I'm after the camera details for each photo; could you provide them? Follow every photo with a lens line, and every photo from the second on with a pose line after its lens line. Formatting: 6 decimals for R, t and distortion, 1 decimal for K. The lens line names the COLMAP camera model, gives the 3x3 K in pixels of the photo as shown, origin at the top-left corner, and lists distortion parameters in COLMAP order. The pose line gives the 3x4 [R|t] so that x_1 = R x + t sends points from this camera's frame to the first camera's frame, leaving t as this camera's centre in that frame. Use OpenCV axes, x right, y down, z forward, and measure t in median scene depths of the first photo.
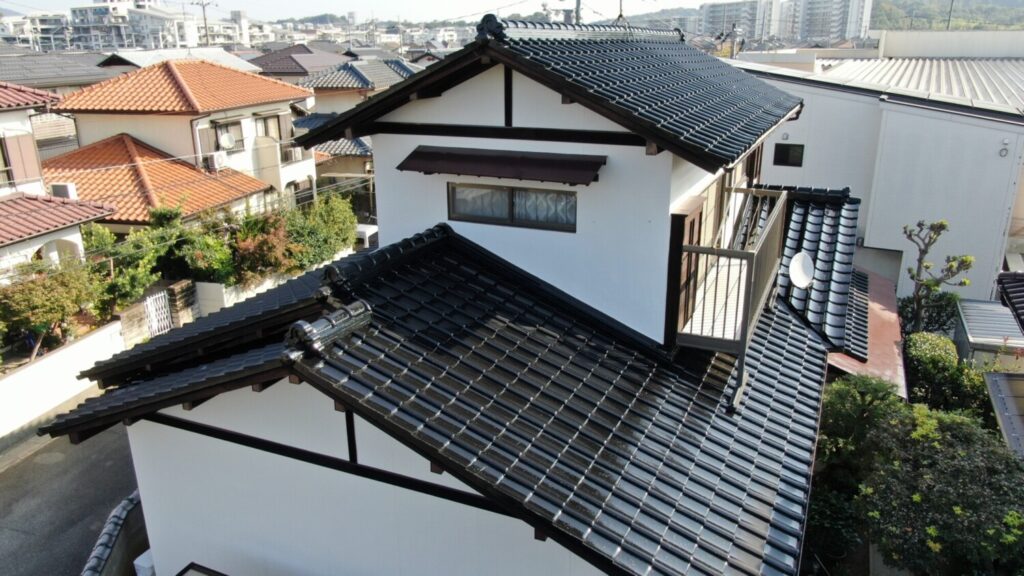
lens RADIAL K [[746.2, 0, 512.0], [0, 746.2, 288.0], [0, 0, 1]] dist [0.000777, -0.002033]
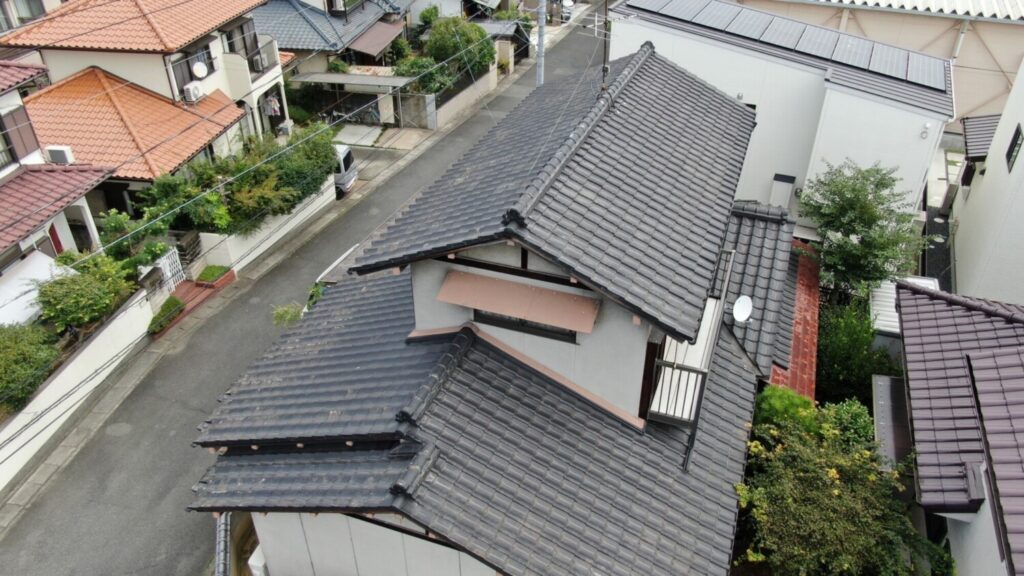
lens RADIAL K [[746.2, 0, 512.0], [0, 746.2, 288.0], [0, 0, 1]] dist [0.000777, -0.002033]
pose [[0.997257, -0.032389, 0.066546, -0.050929], [0.013267, 0.962823, 0.269806, -0.241222], [-0.072811, -0.268183, 0.960613, -0.106049]]
